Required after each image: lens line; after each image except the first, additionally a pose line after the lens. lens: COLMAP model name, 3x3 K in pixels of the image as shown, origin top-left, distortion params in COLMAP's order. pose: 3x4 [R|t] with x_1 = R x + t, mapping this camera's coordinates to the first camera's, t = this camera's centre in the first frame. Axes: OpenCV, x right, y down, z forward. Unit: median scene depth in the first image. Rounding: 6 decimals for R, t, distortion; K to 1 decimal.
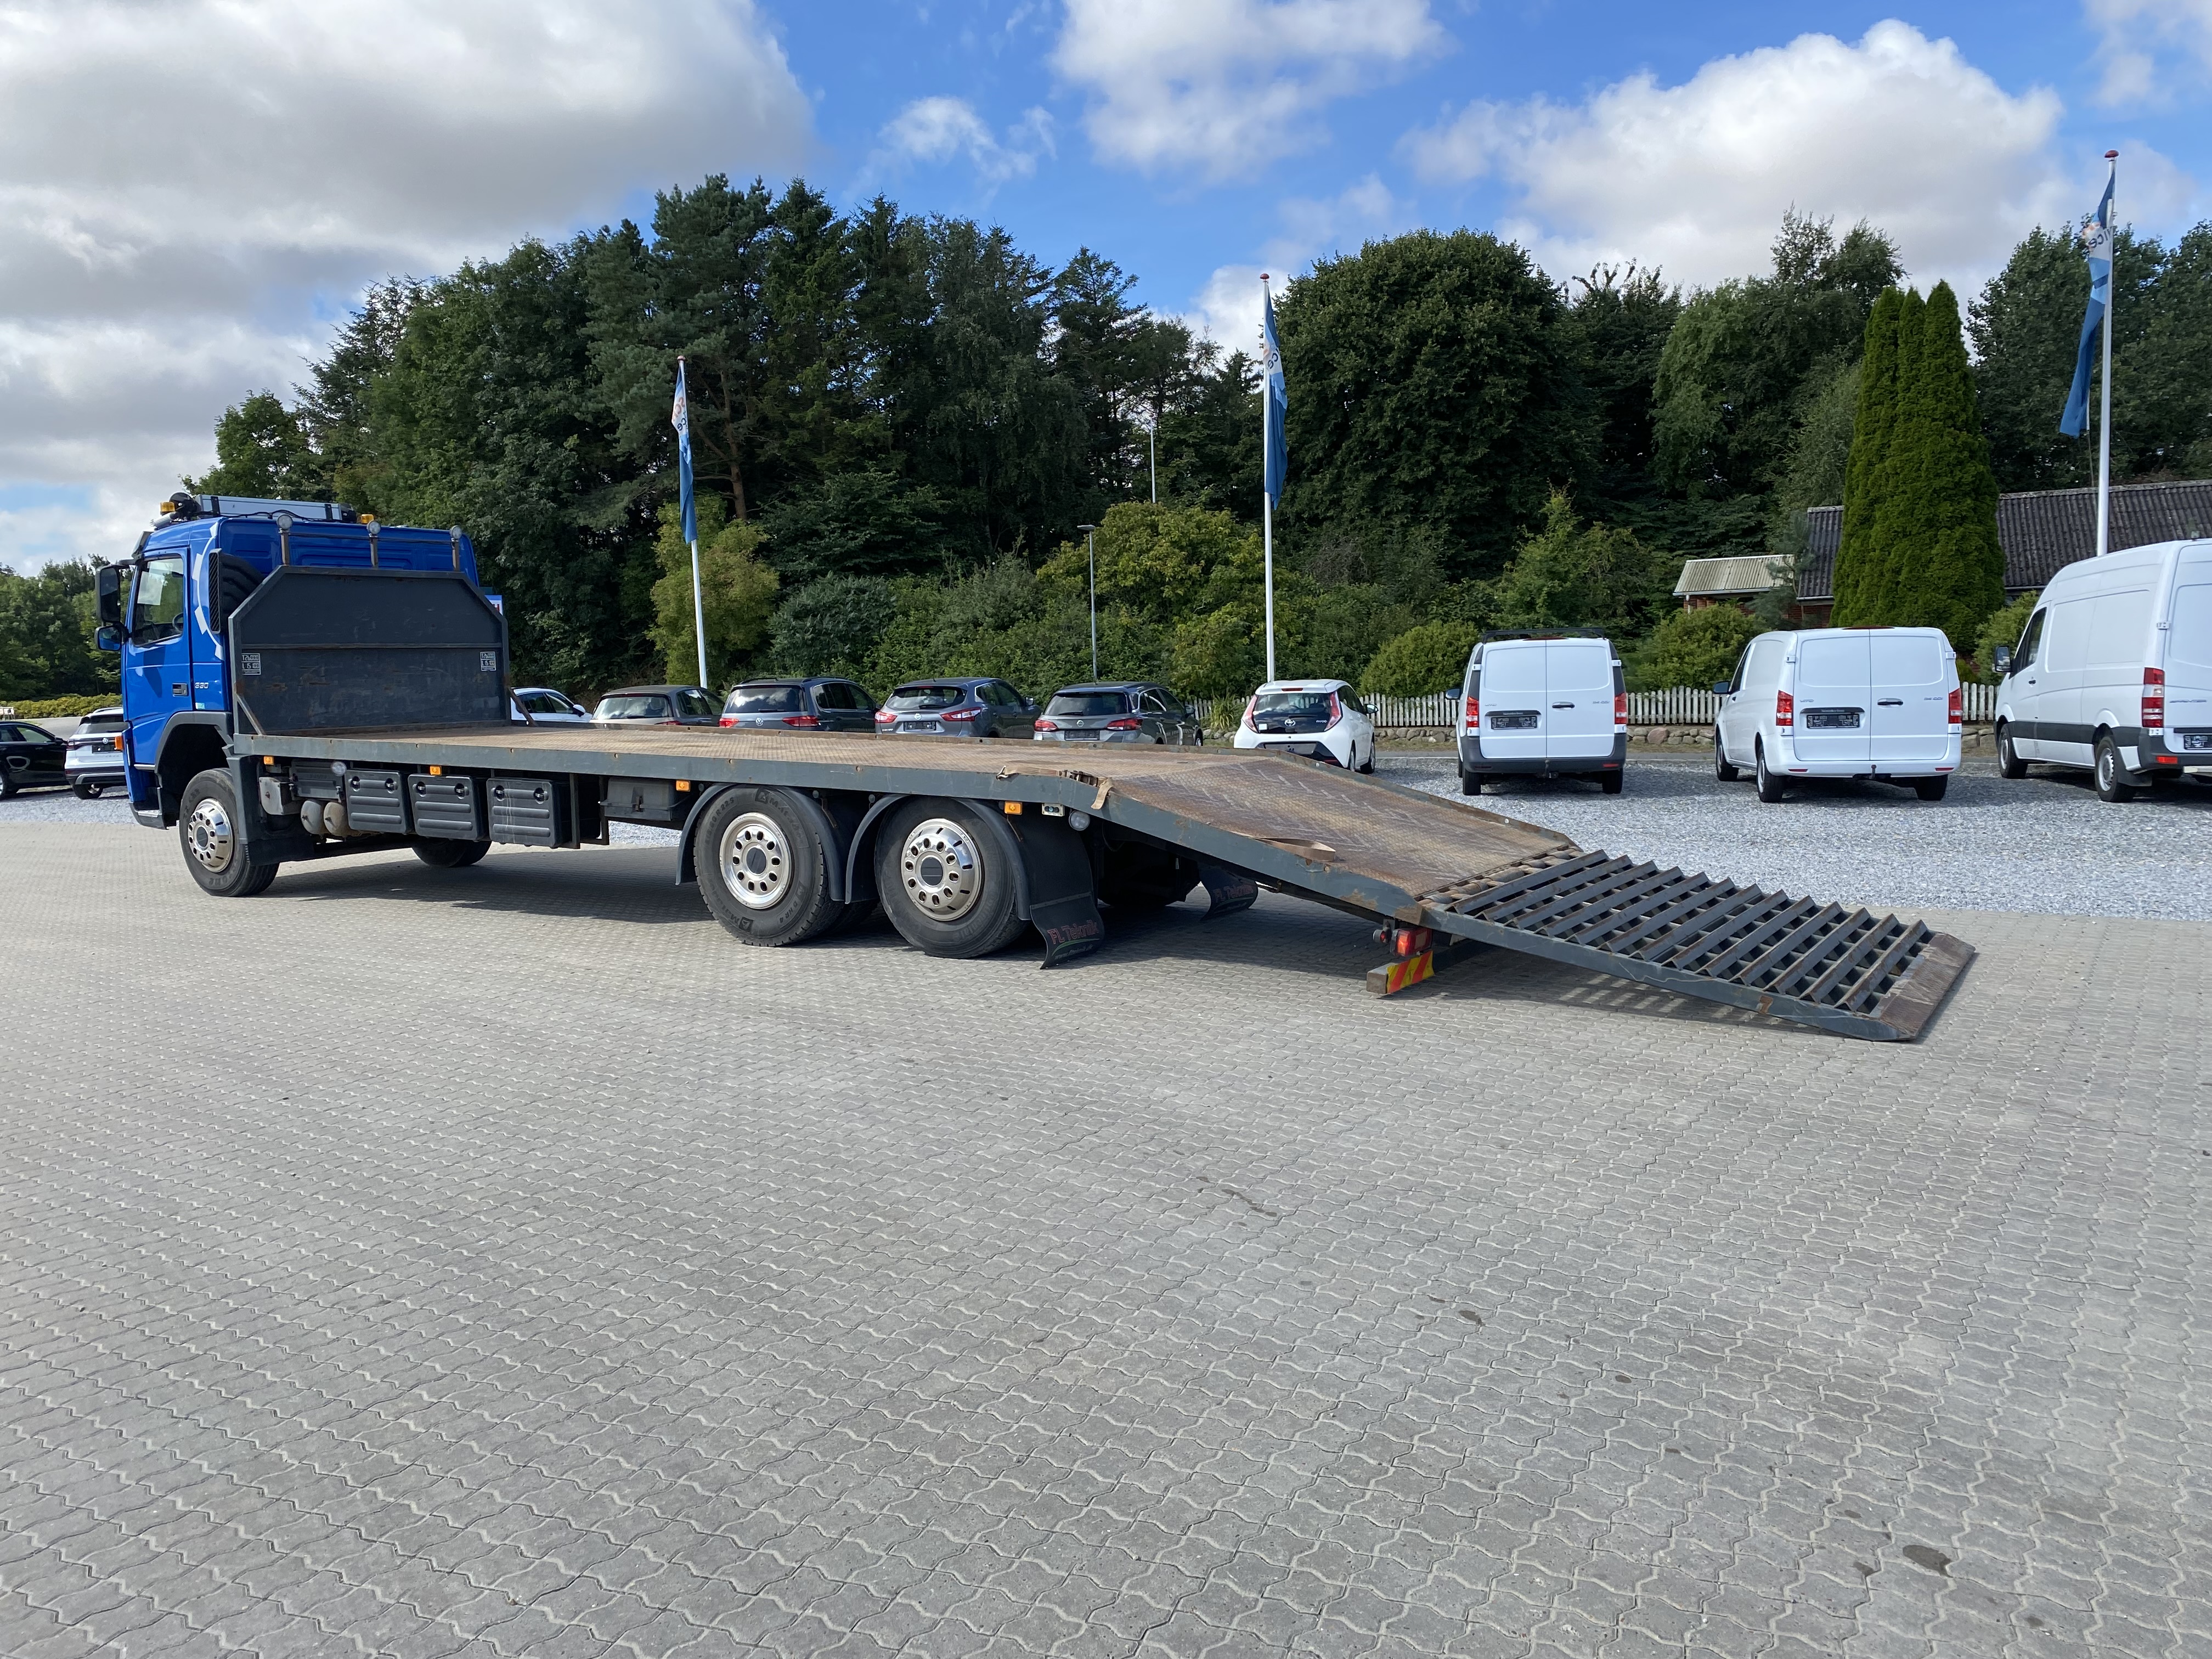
lens RADIAL K [[1660.9, 0, 1110.3], [0, 1660.9, 866.7], [0, 0, 1]] dist [0.098238, -0.223840]
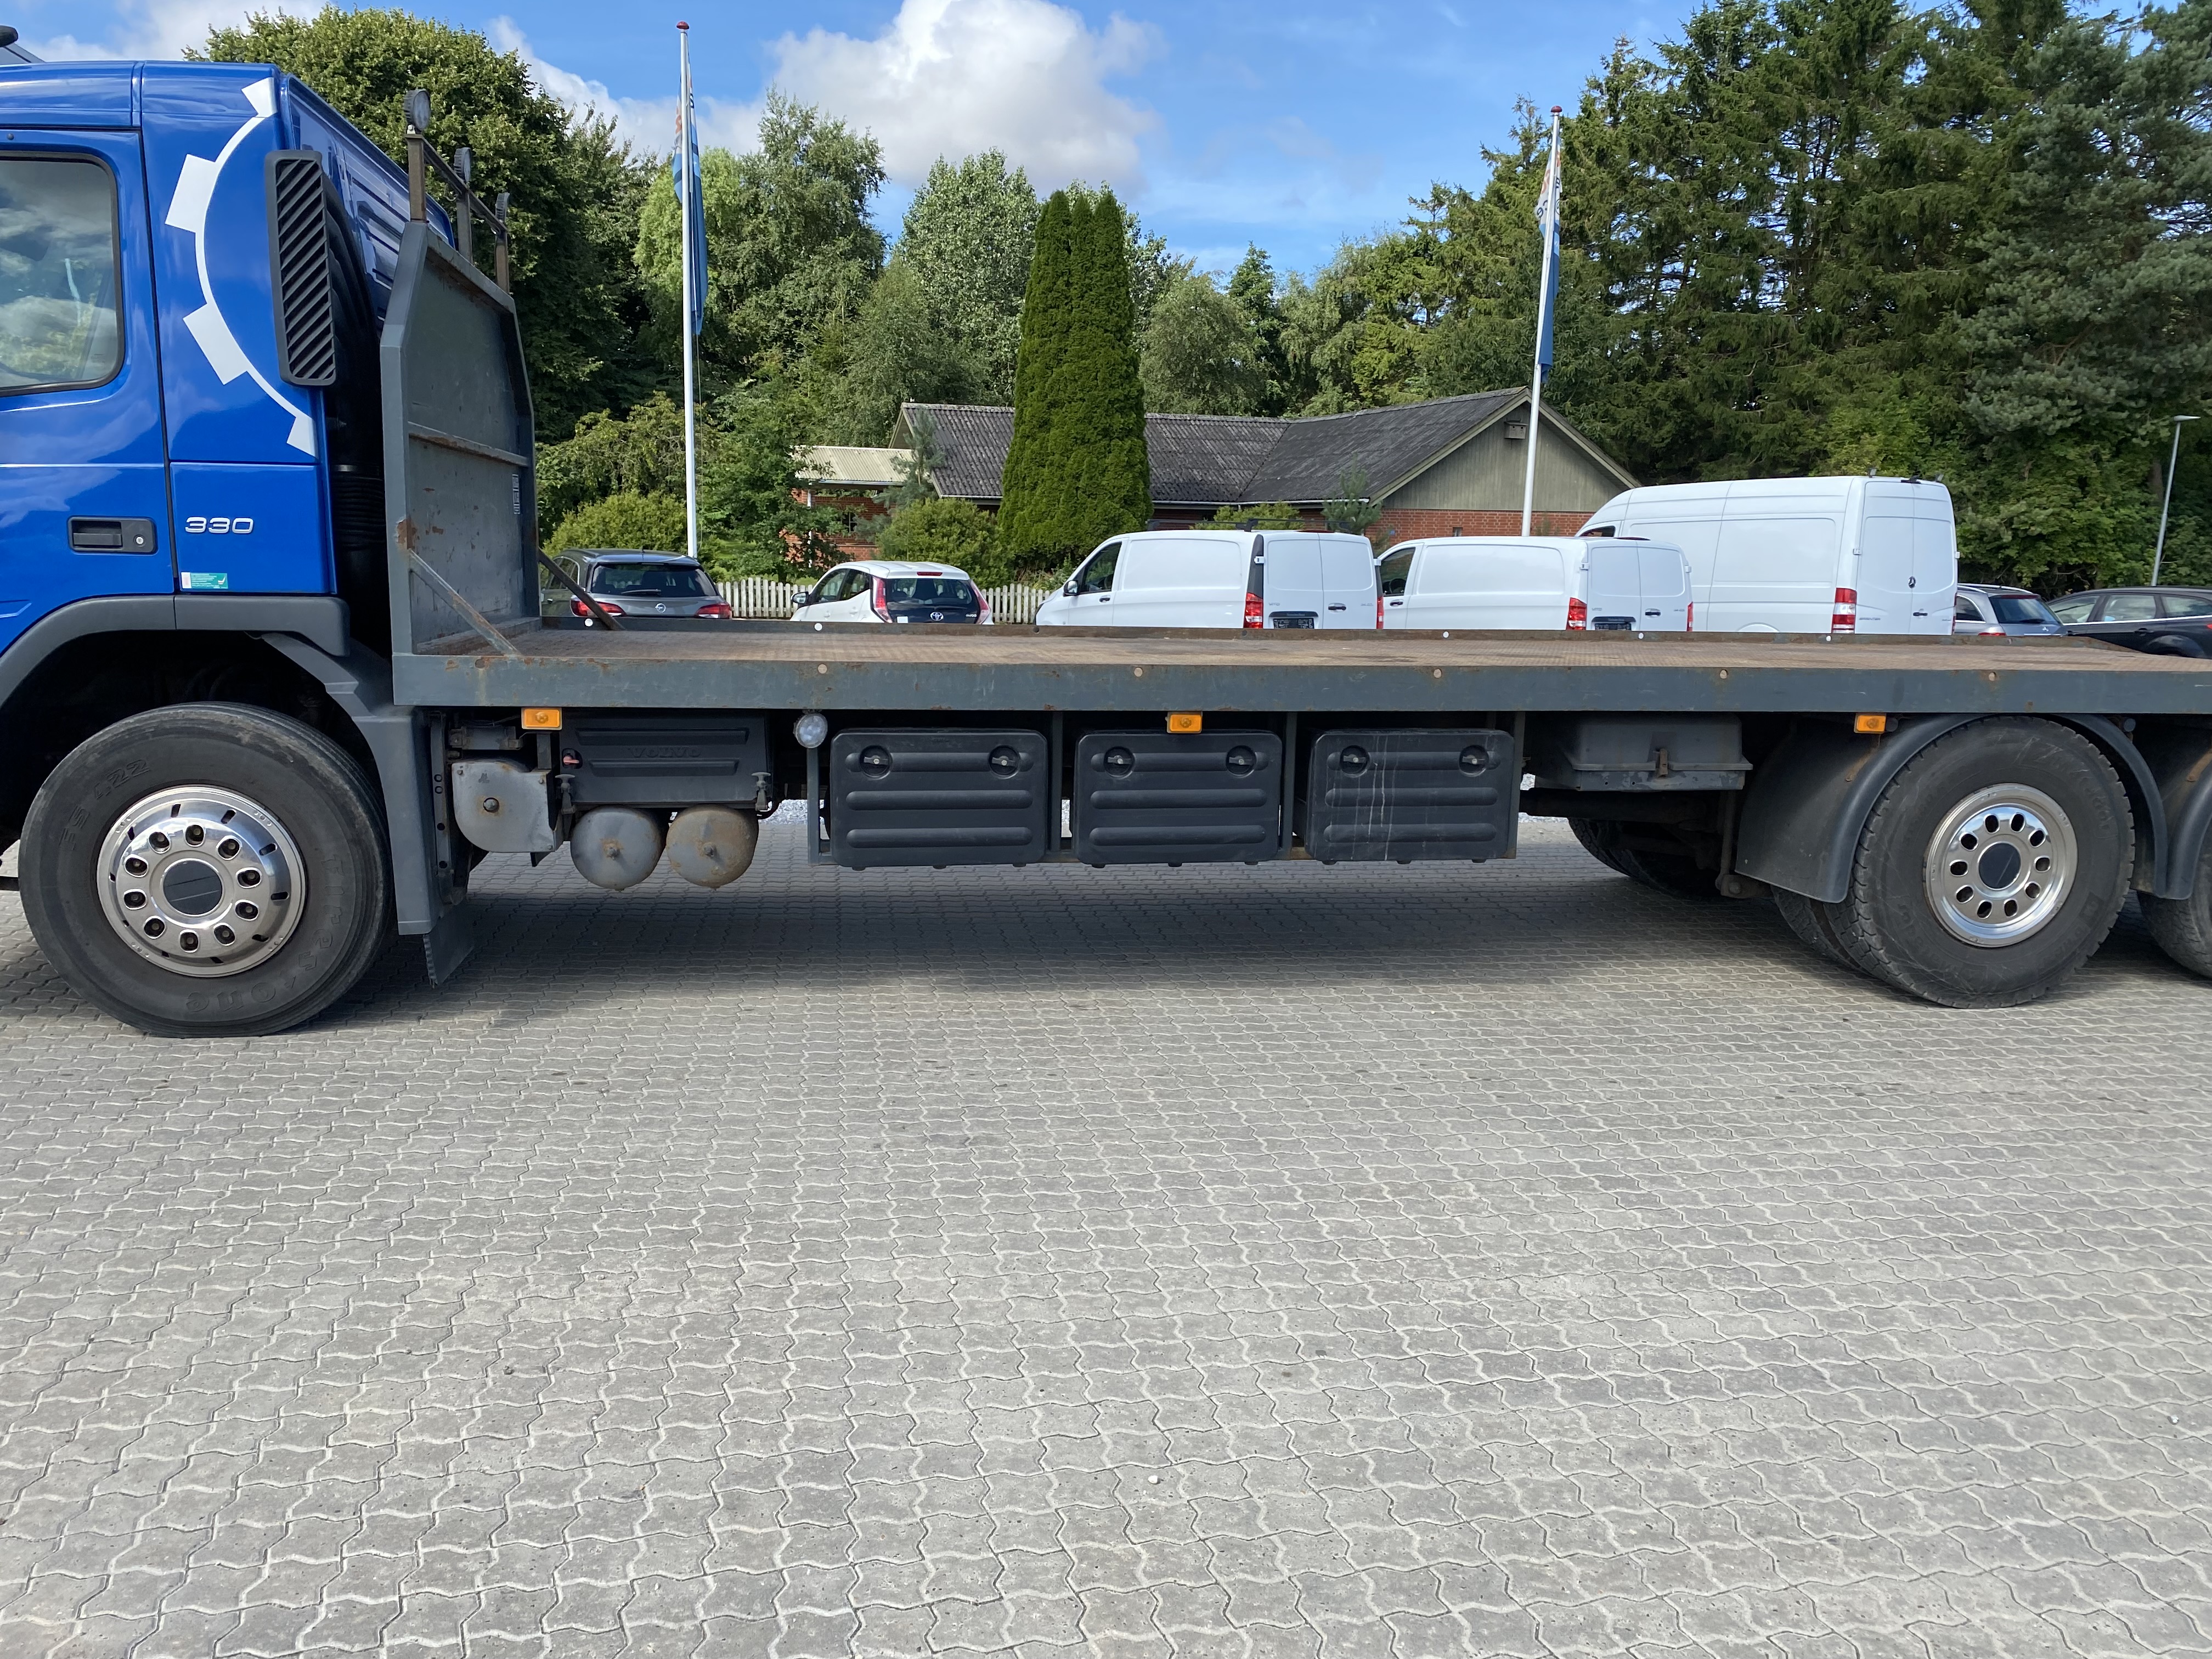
lens RADIAL K [[1682.5, 0, 1106.0], [0, 1682.5, 829.5], [0, 0, 1]] dist [0.037673, -0.047540]
pose [[0.733704, -0.063238, 0.676521, -0.157965], [0.033817, 0.997824, 0.056597, -0.011315], [-0.678628, -0.018647, 0.734246, 0.146777]]
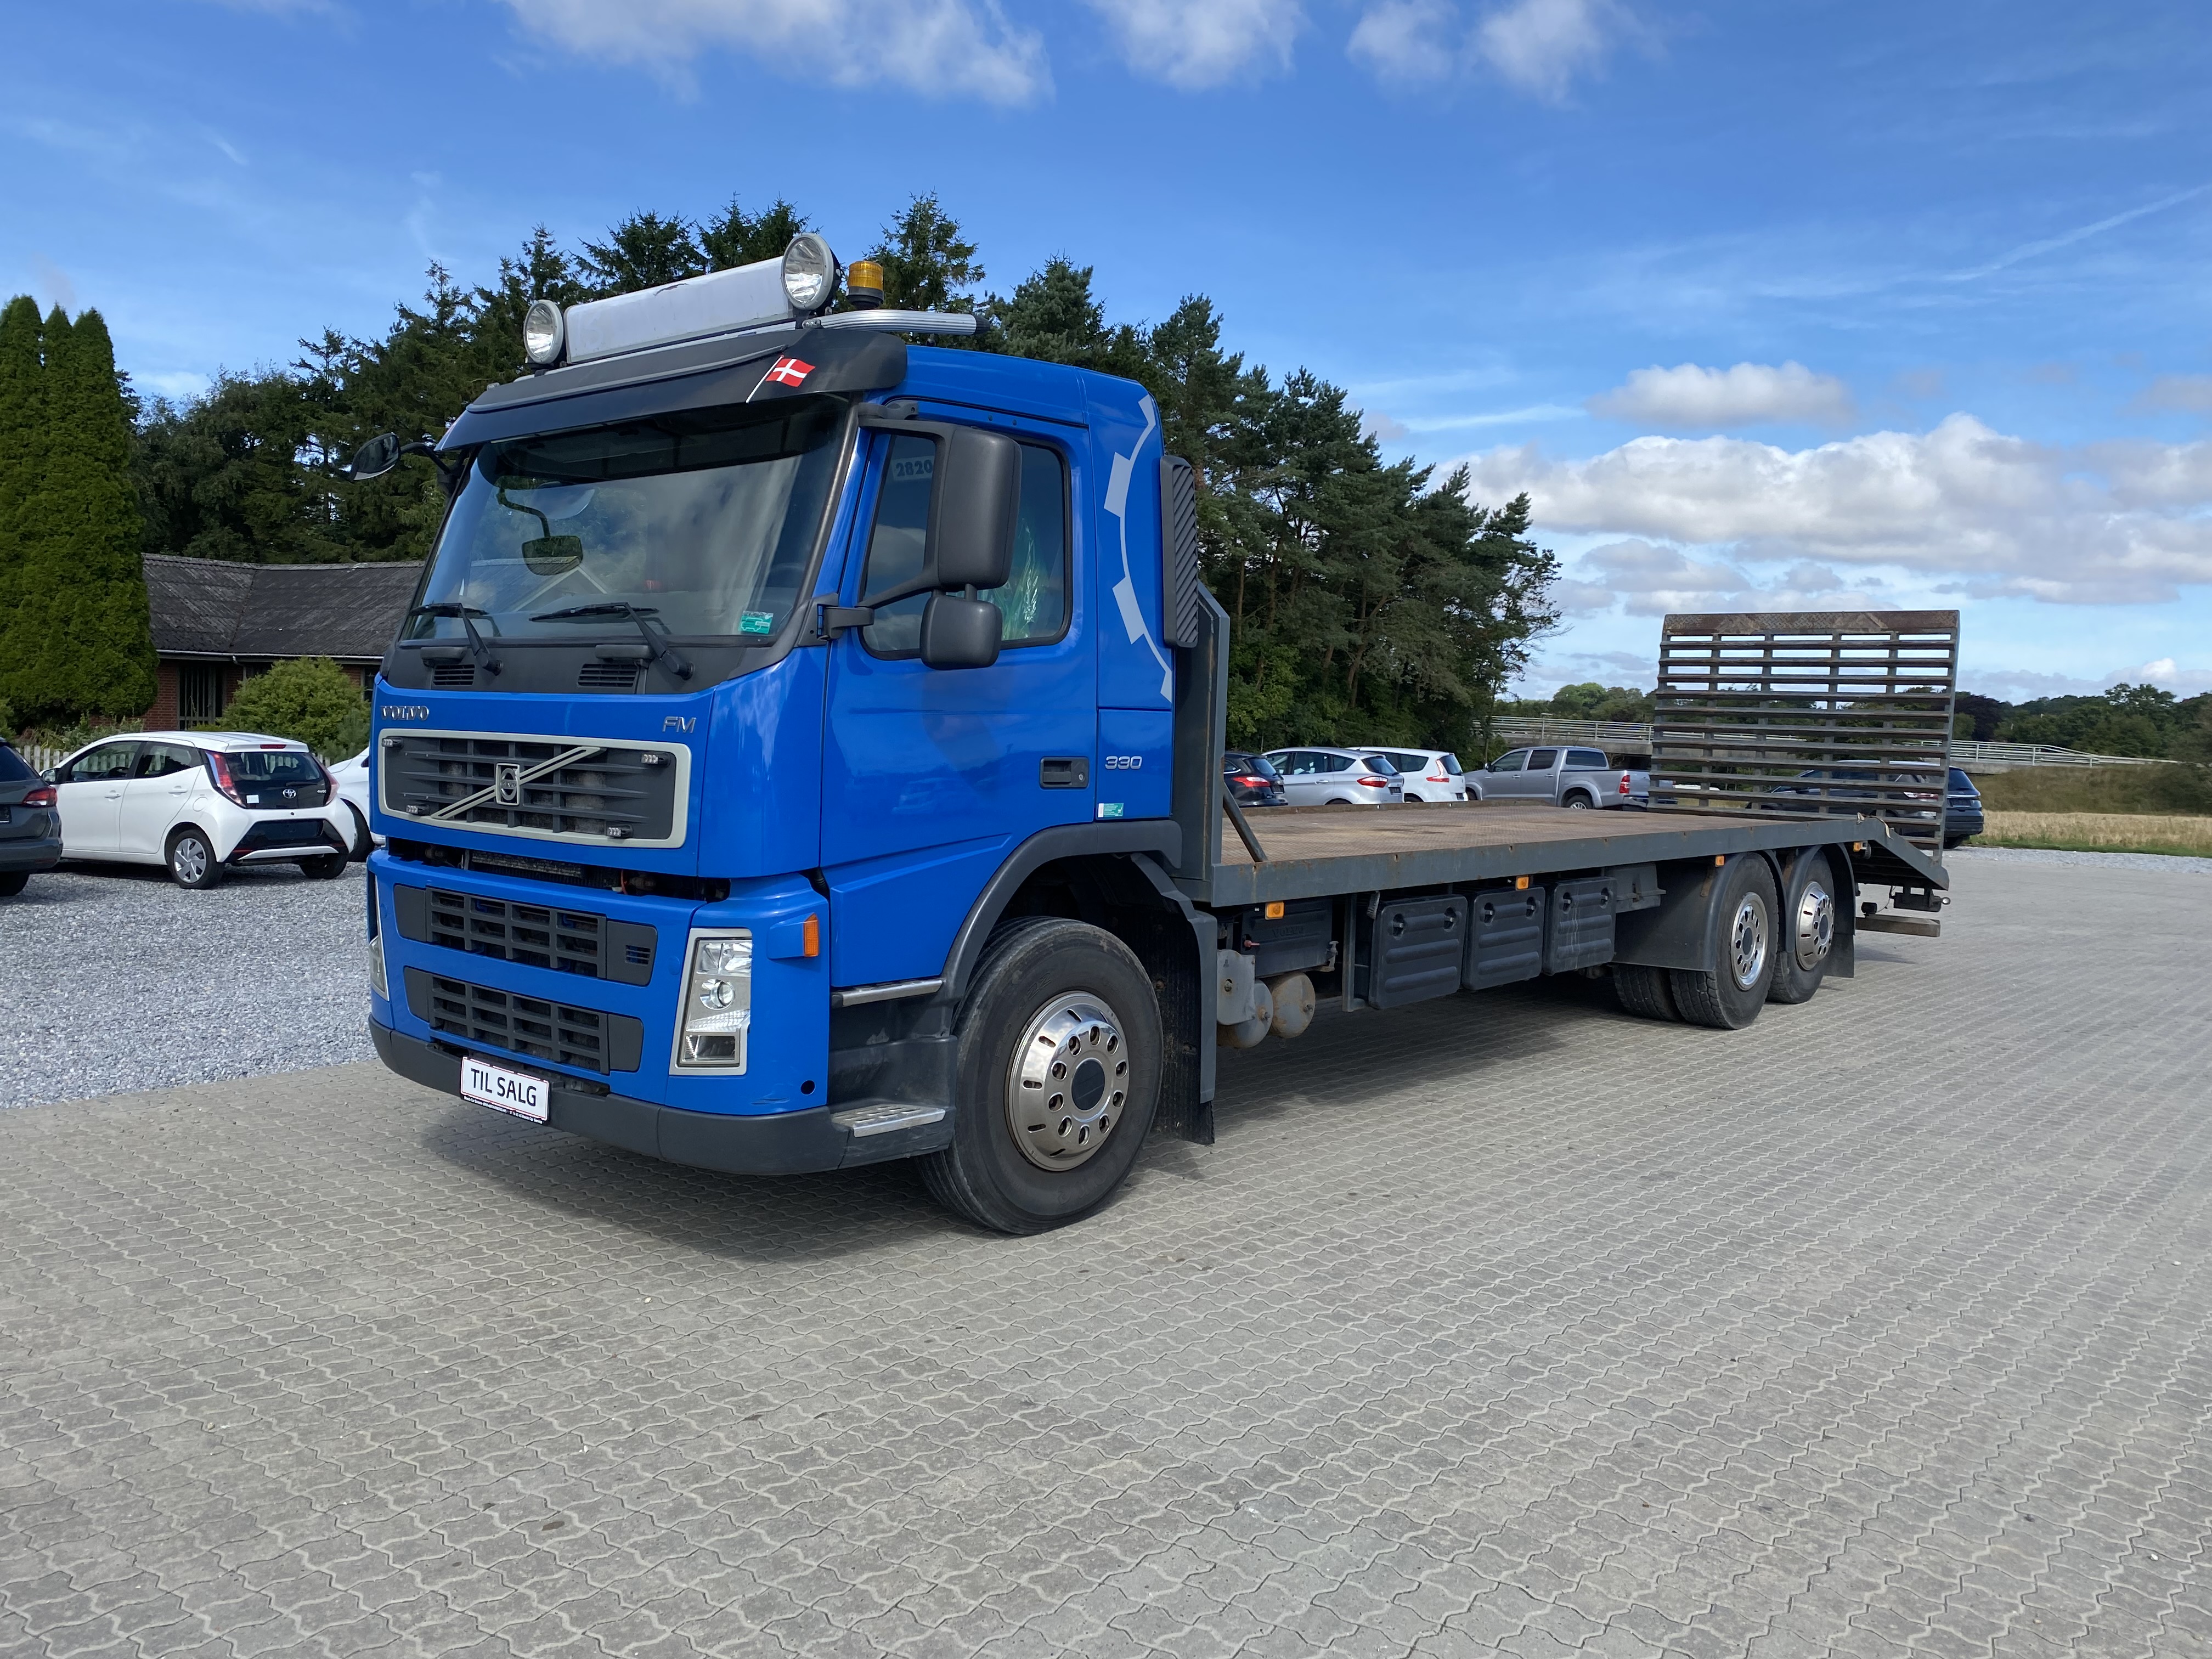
lens RADIAL K [[1669.0, 0, 1127.2], [0, 1669.0, 795.8], [0, 0, 1]] dist [0.010336, -0.003589]
pose [[0.115488, -0.002719, 0.993305, -0.231853], [0.082265, 0.996587, -0.006837, -0.021124], [-0.989896, 0.082504, 0.115318, 0.233949]]
